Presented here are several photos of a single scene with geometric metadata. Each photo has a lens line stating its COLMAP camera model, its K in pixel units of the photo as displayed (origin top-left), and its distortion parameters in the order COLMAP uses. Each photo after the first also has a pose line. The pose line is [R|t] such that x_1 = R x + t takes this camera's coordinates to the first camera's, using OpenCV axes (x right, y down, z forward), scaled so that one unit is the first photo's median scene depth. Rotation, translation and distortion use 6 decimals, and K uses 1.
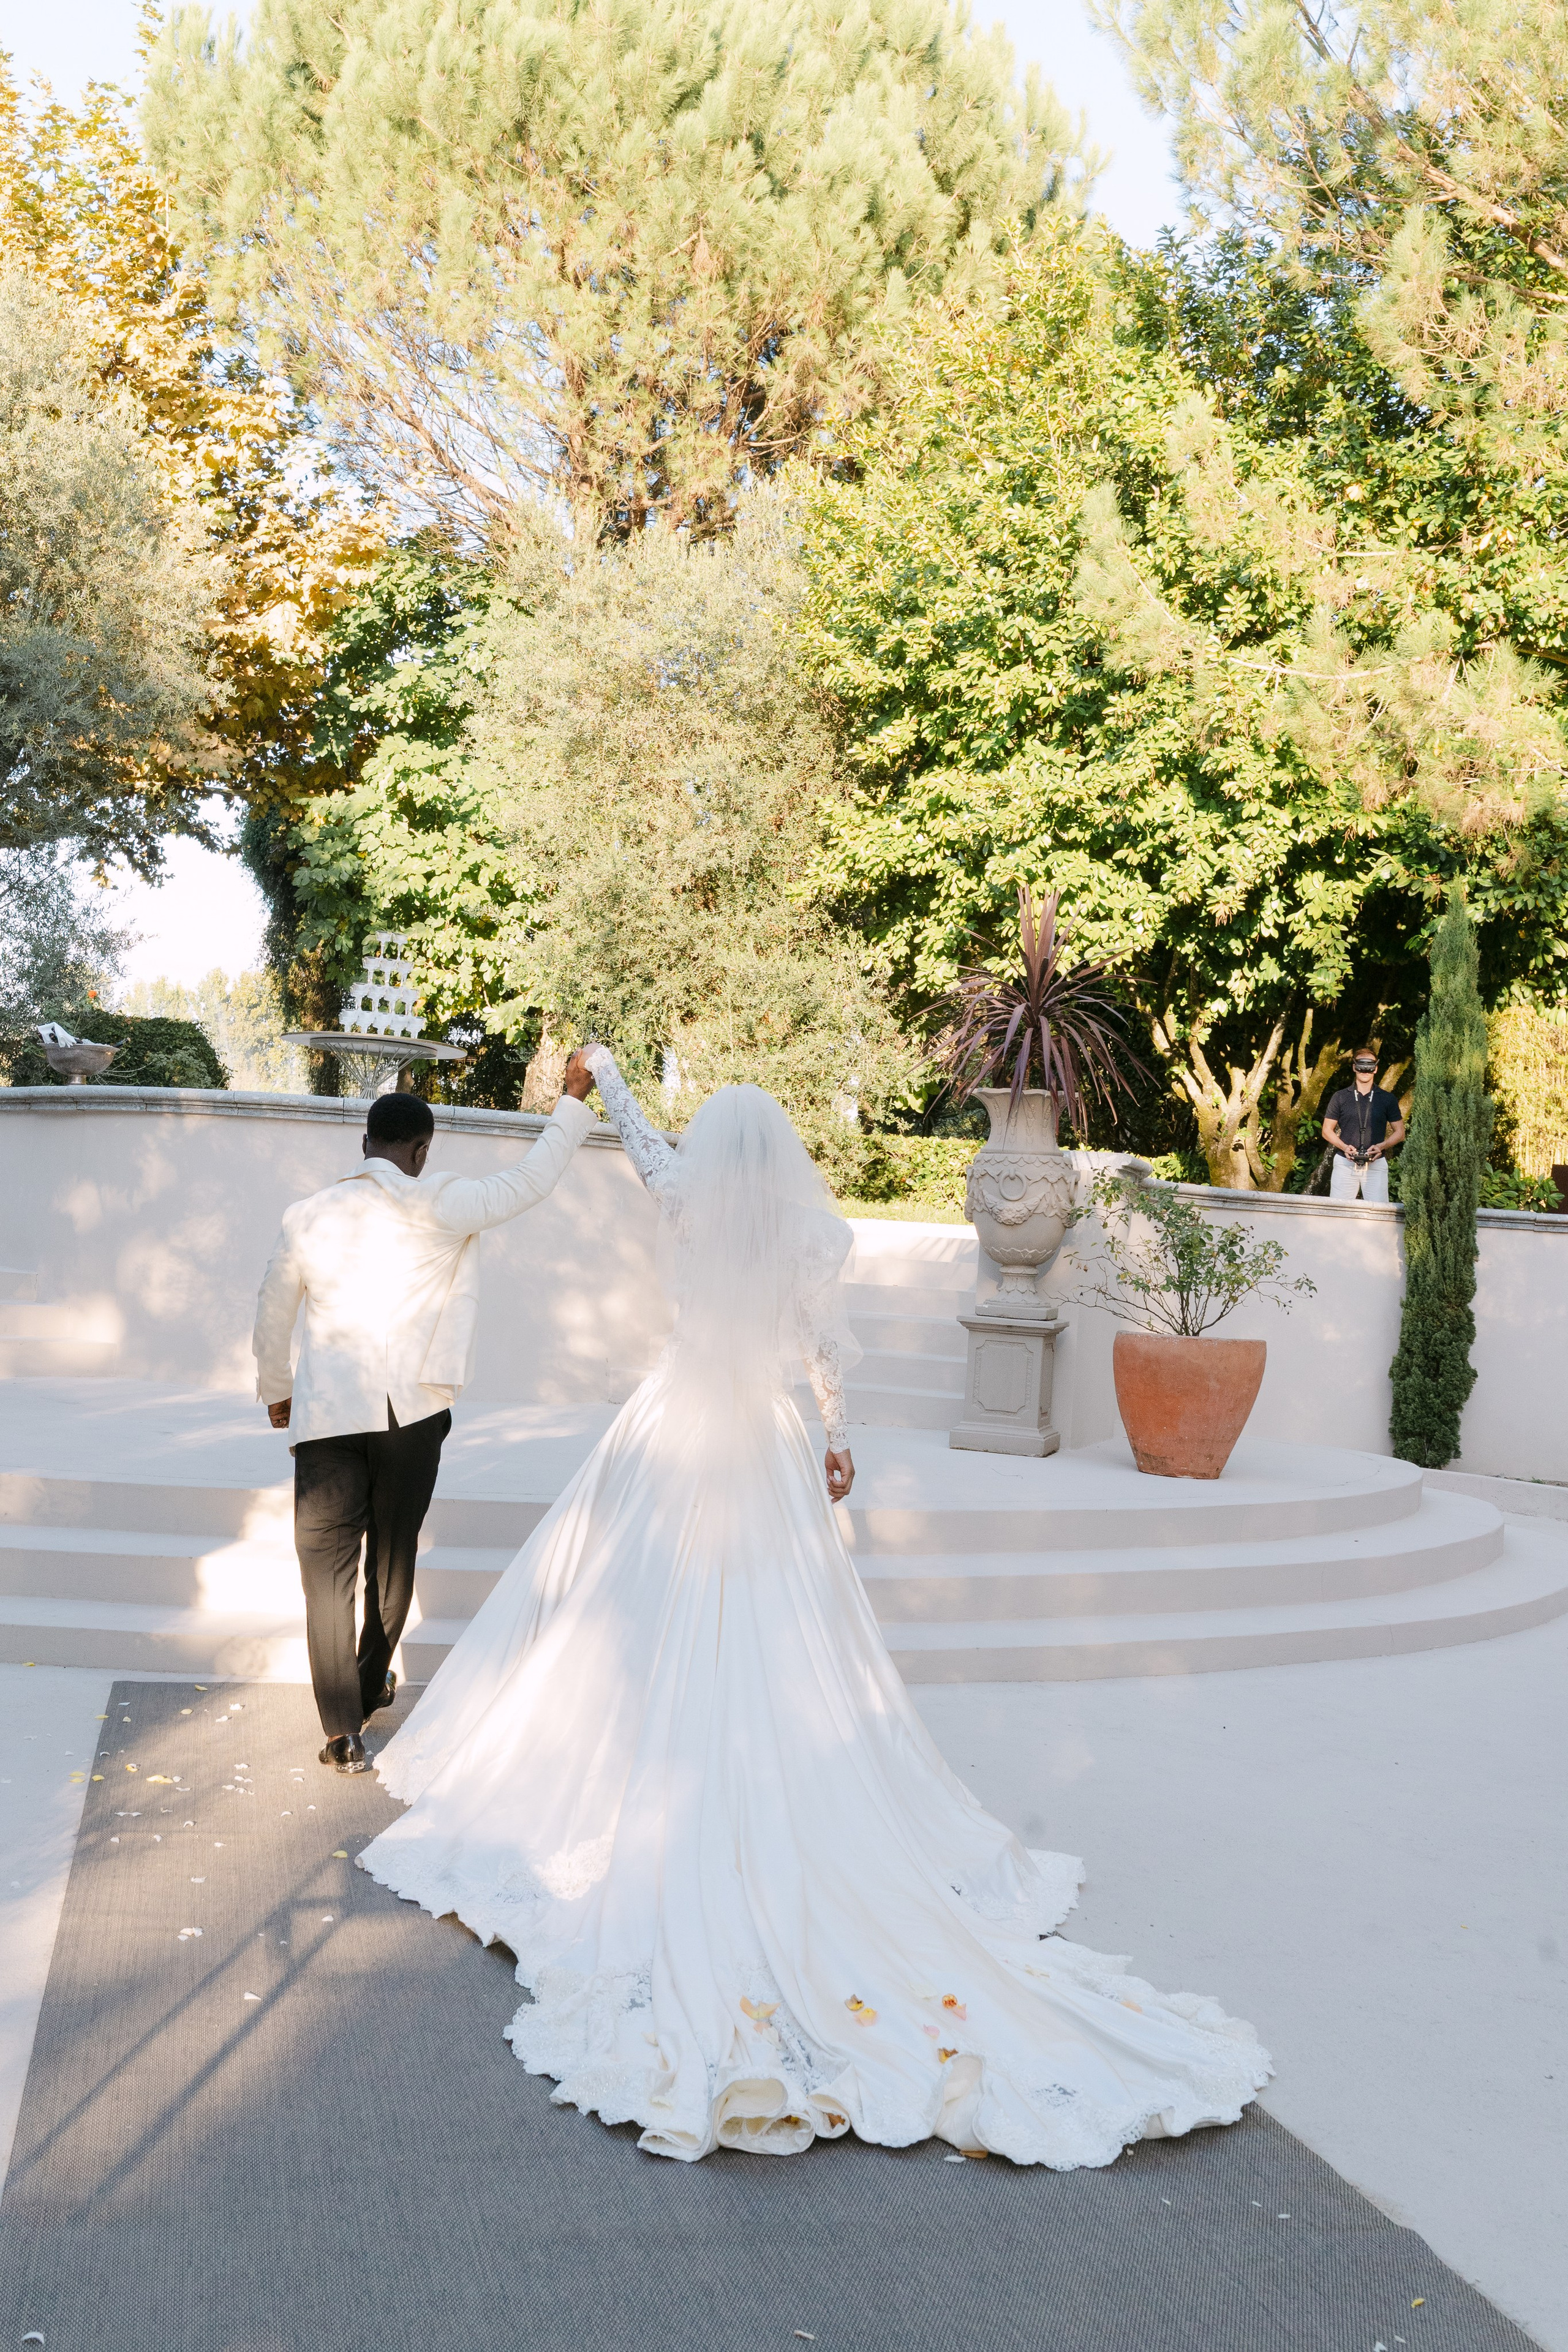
lens RADIAL K [[2373.9, 0, 784.3], [0, 2373.9, 1141.6], [0, 0, 1]] dist [0.000572, 0.002668]
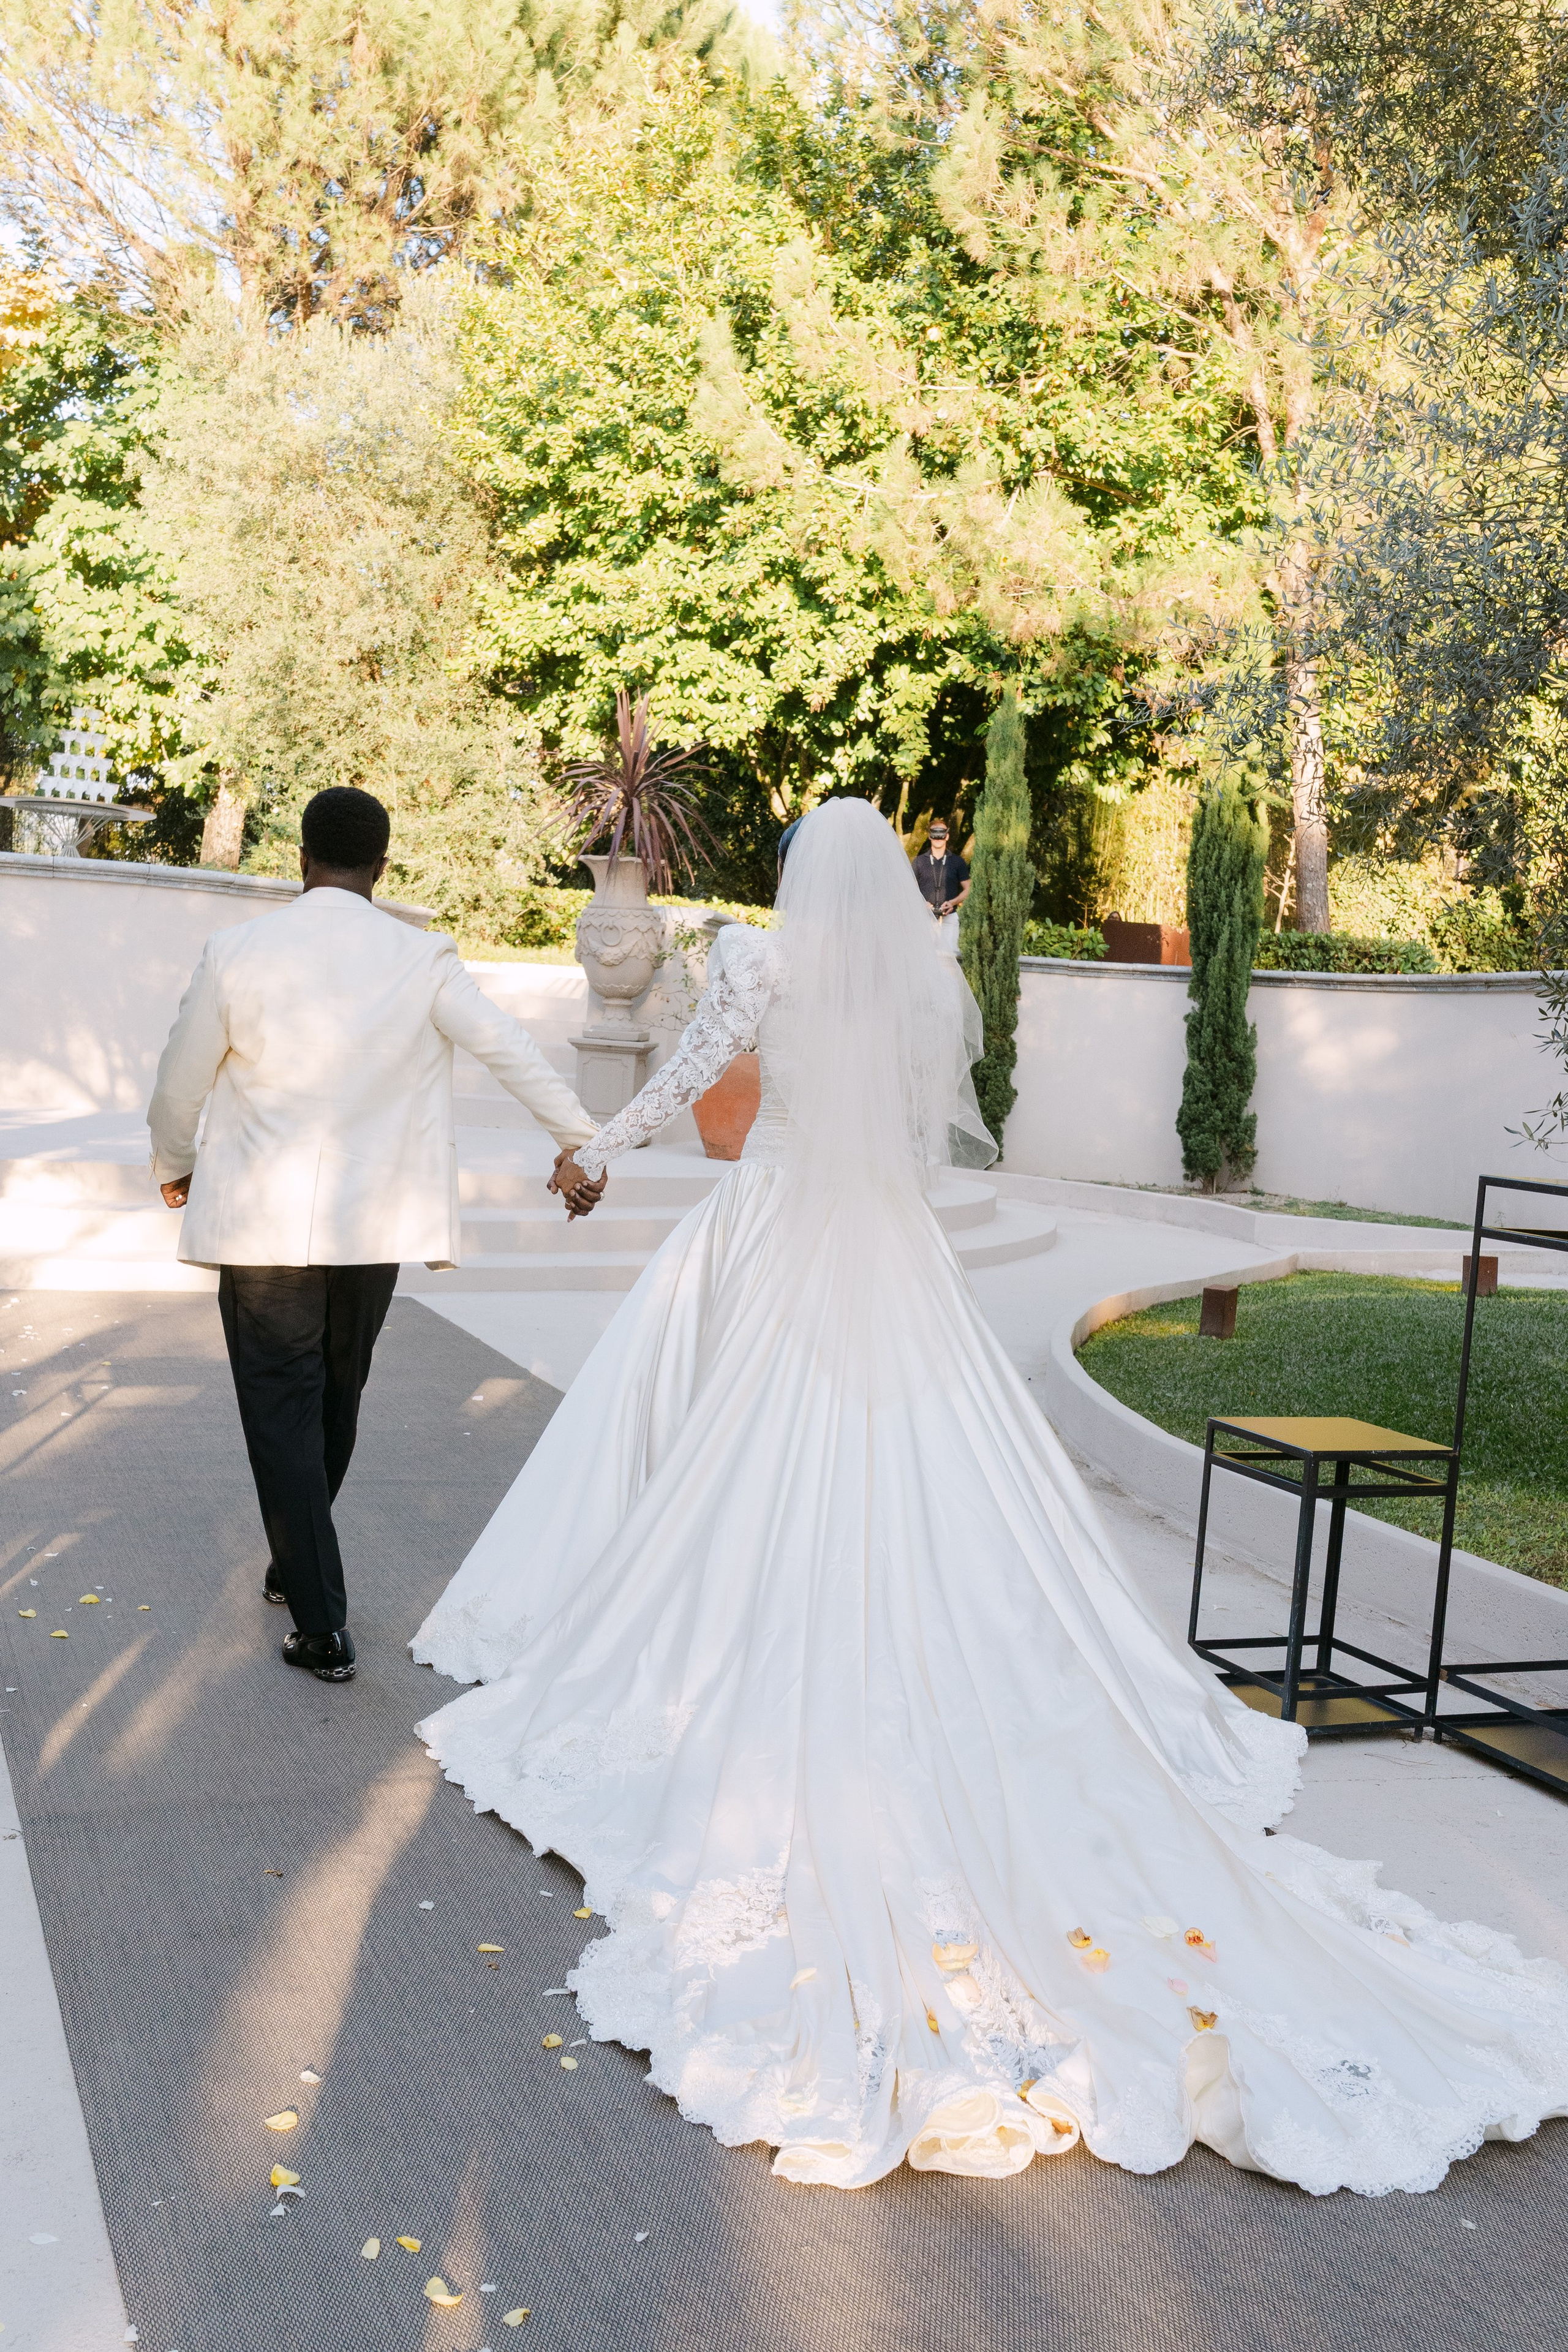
lens RADIAL K [[2350.6, 0, 830.9], [0, 2350.6, 1169.6], [0, 0, 1]] dist [-0.002413, 0.014664]
pose [[0.988553, -0.008204, 0.150649, 0.011844], [-0.009590, 0.993085, 0.117009, -0.002282], [-0.150567, -0.117115, 0.981638, -0.131922]]
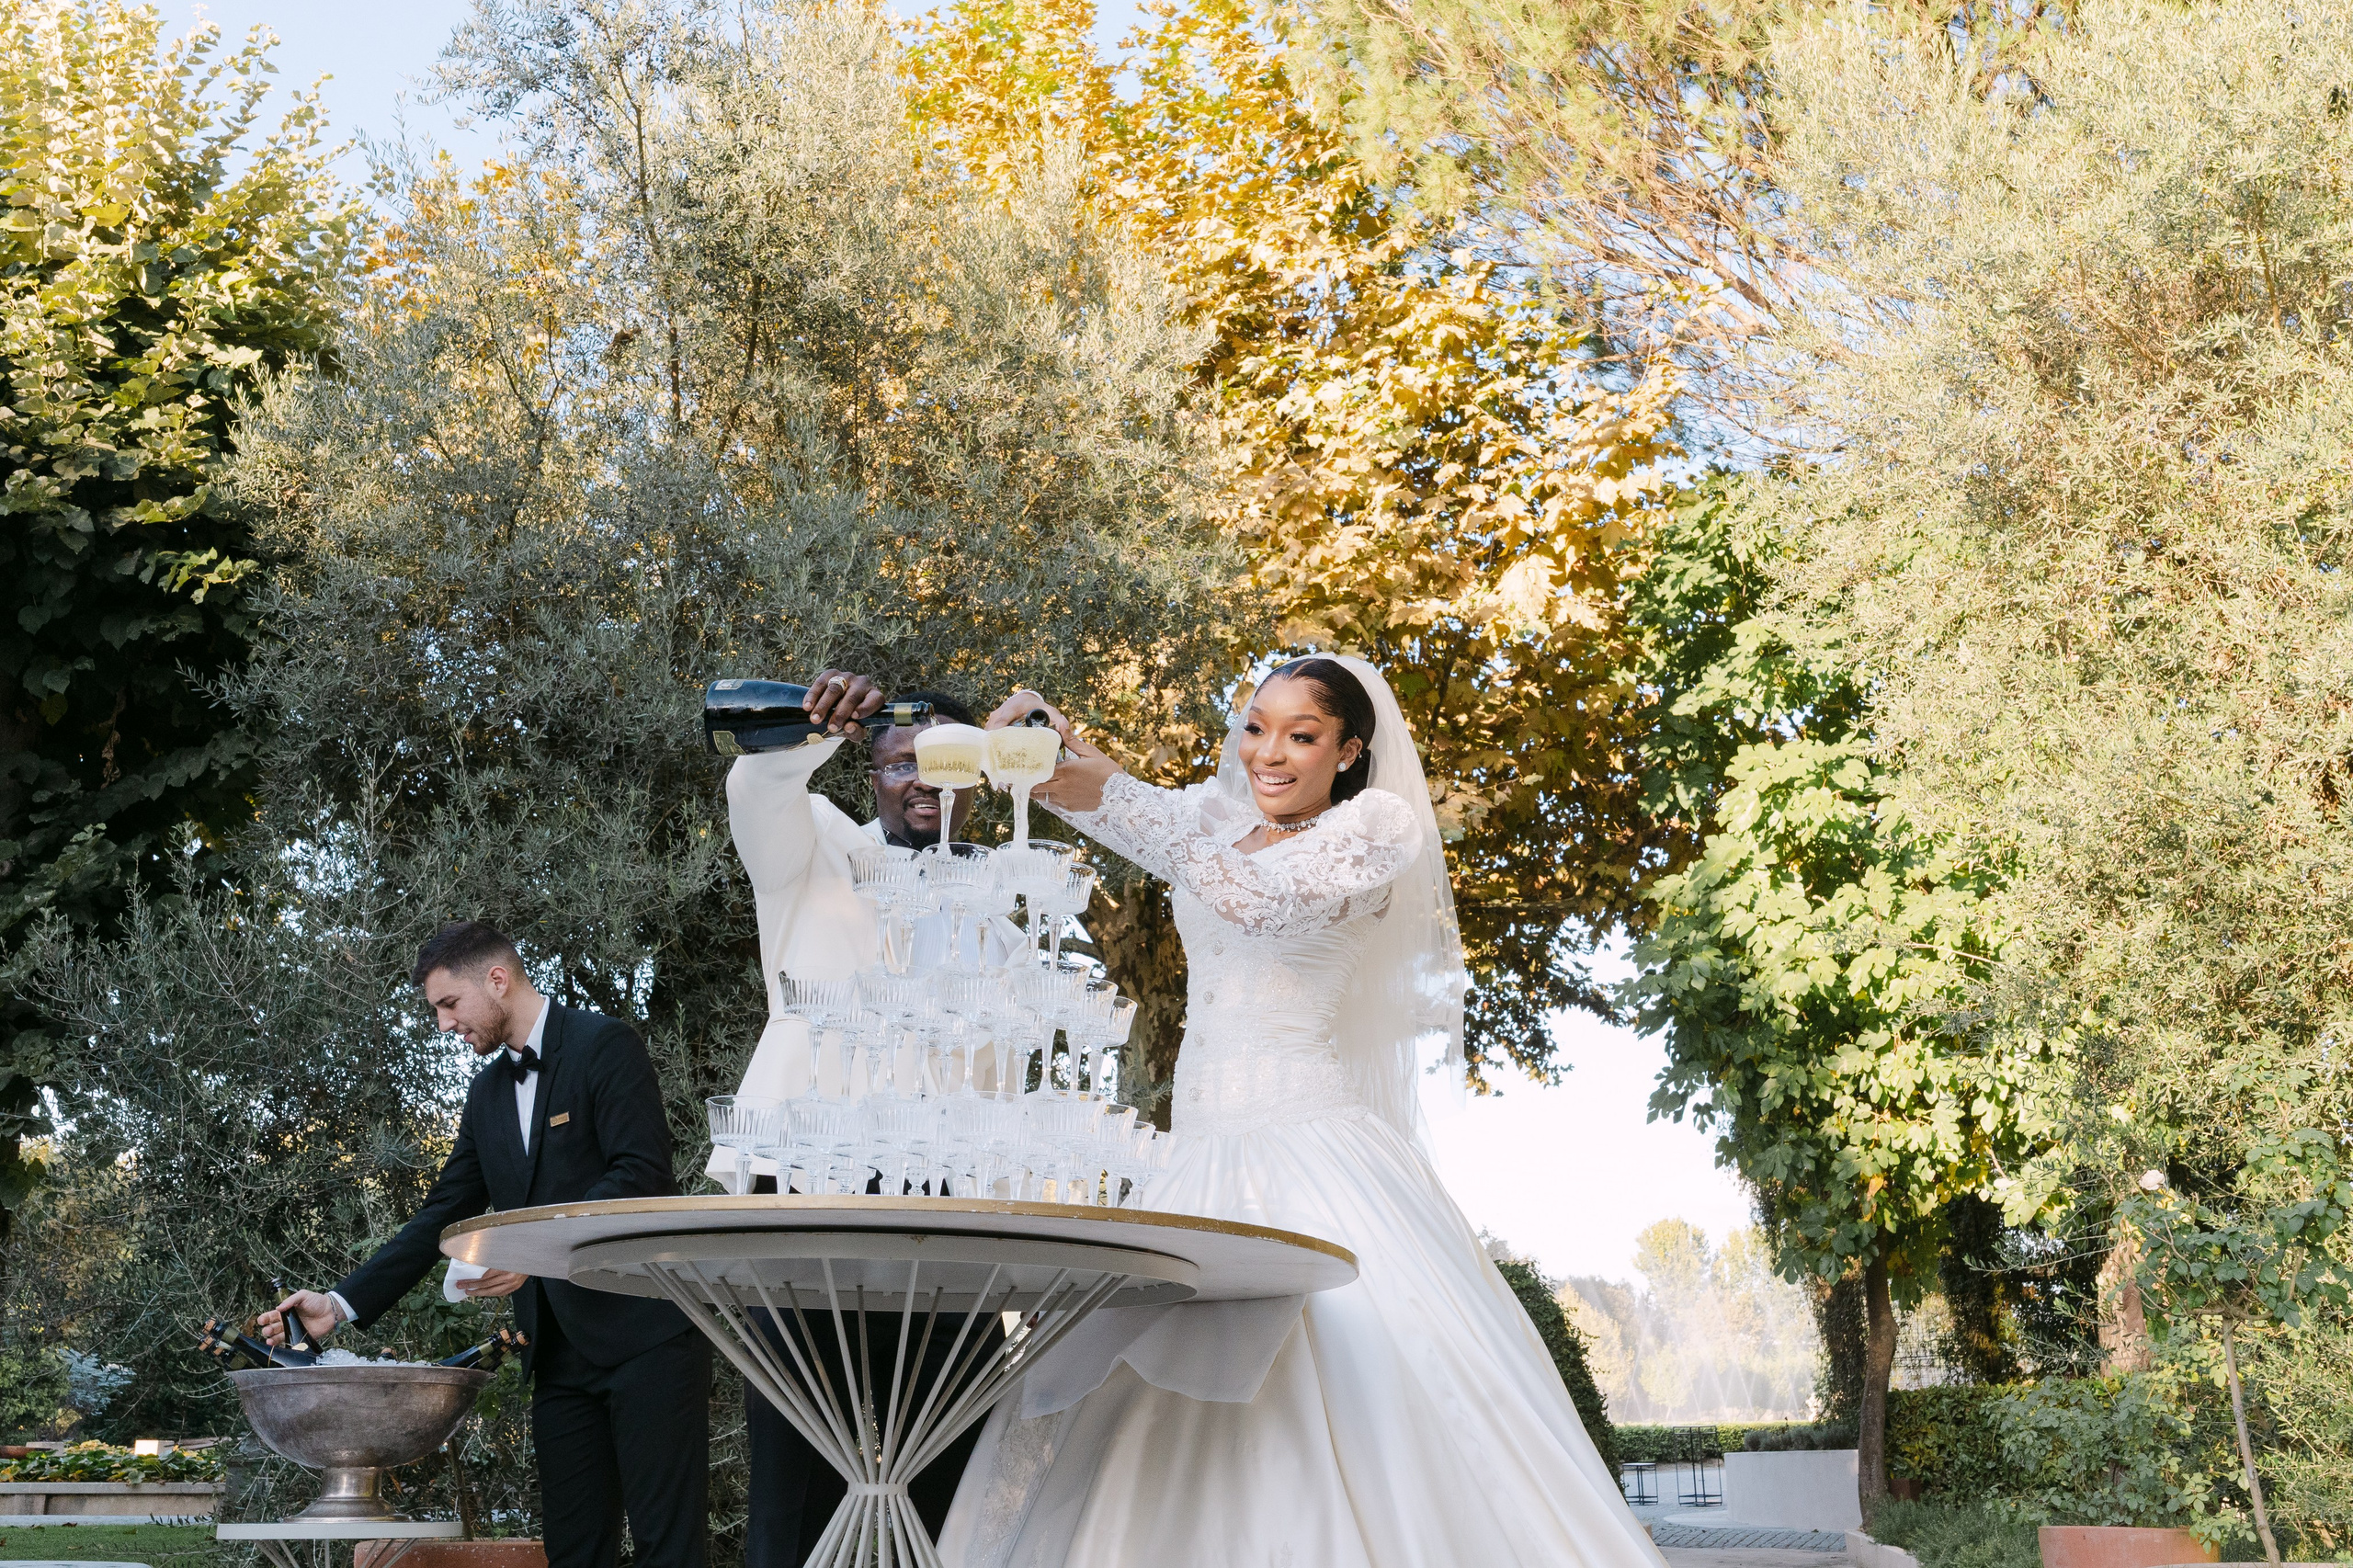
lens RADIAL K [[2442.2, 0, 1175.5], [0, 2442.2, 709.0], [0, 0, 1]] dist [0.037479, 0.005342]
pose [[0.879662, -0.211193, -0.426137, -0.037067], [0.087904, 0.952759, -0.290730, -0.015225], [0.467406, 0.218285, 0.856670, 0.566868]]
